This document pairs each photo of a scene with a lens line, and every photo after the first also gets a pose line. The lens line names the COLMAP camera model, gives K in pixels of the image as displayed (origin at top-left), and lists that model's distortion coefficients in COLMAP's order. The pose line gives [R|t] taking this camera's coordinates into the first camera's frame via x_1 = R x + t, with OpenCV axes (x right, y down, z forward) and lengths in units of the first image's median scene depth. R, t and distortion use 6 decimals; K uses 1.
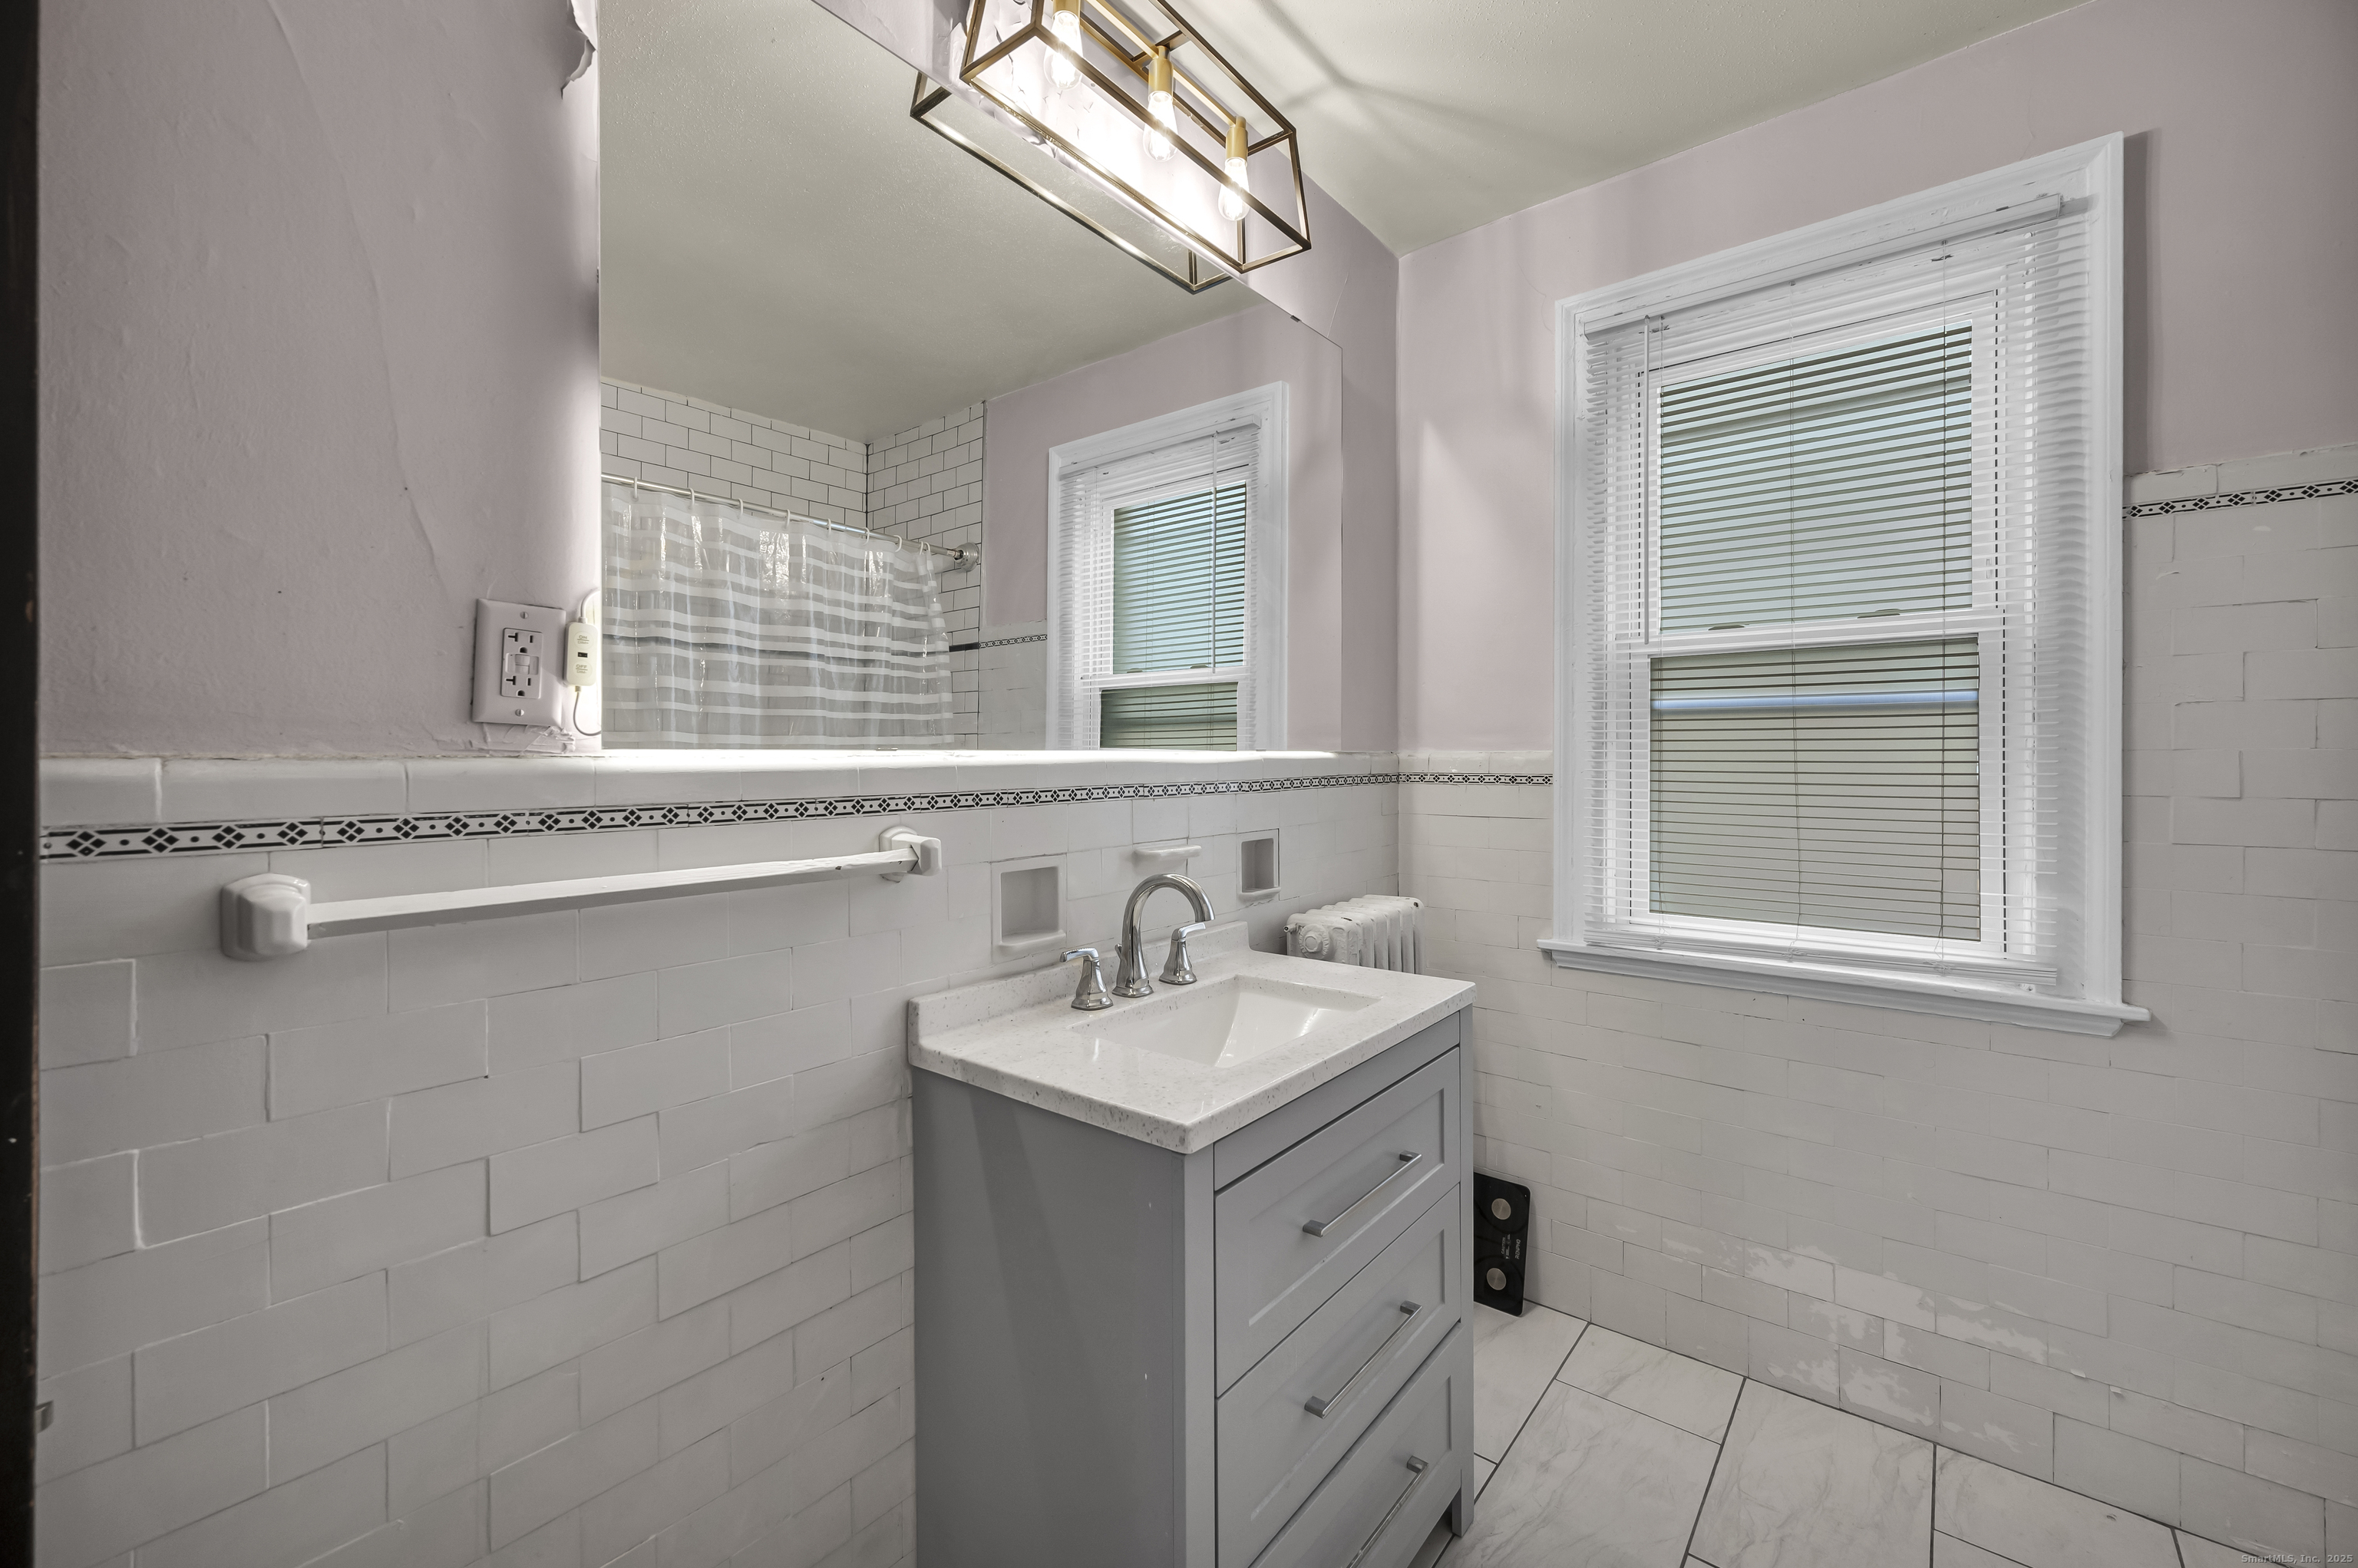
lens RADIAL K [[940.8, 0, 1185.0], [0, 940.8, 762.9], [0, 0, 1]] dist [-0.003582, -0.000528]
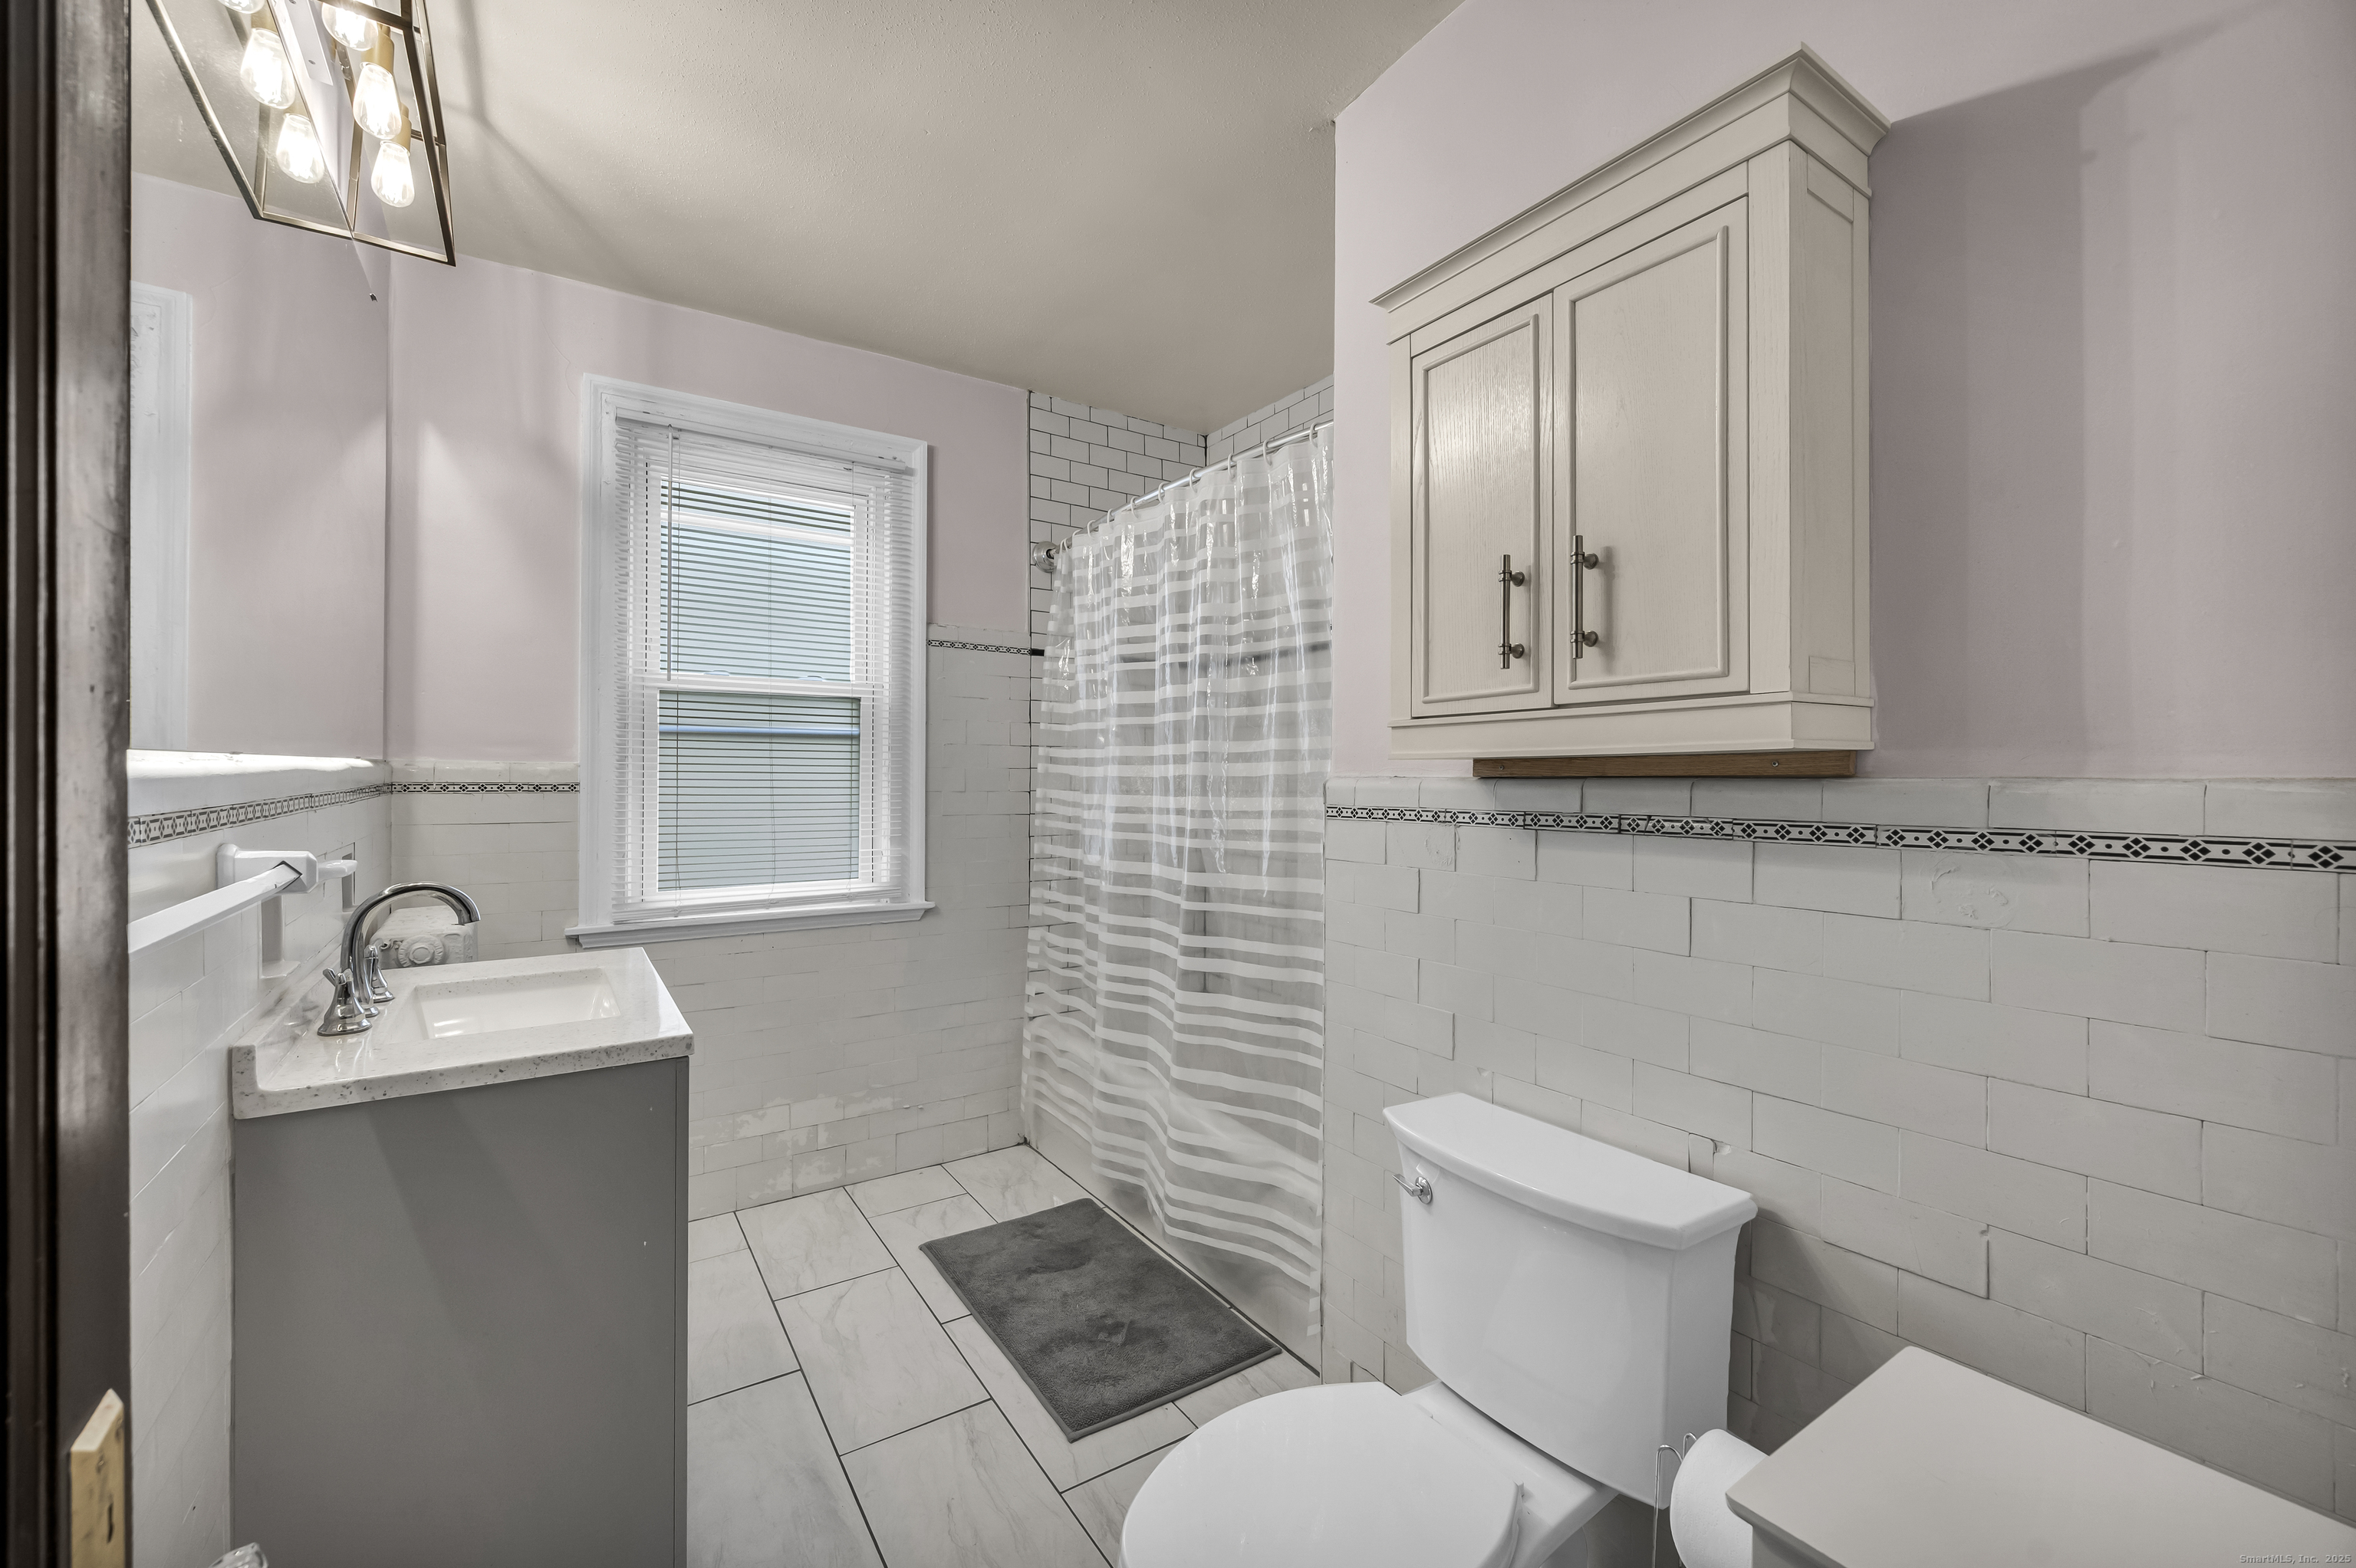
lens RADIAL K [[931.8, 0, 1163.6], [0, 931.8, 778.2], [0, 0, 1]] dist [-0.005569, 0.000227]
pose [[0.314168, -0.001590, 0.949366, -0.537331], [-0.002715, 0.999993, 0.002573, 0.002059], [-0.949364, -0.003386, 0.314161, -0.044350]]
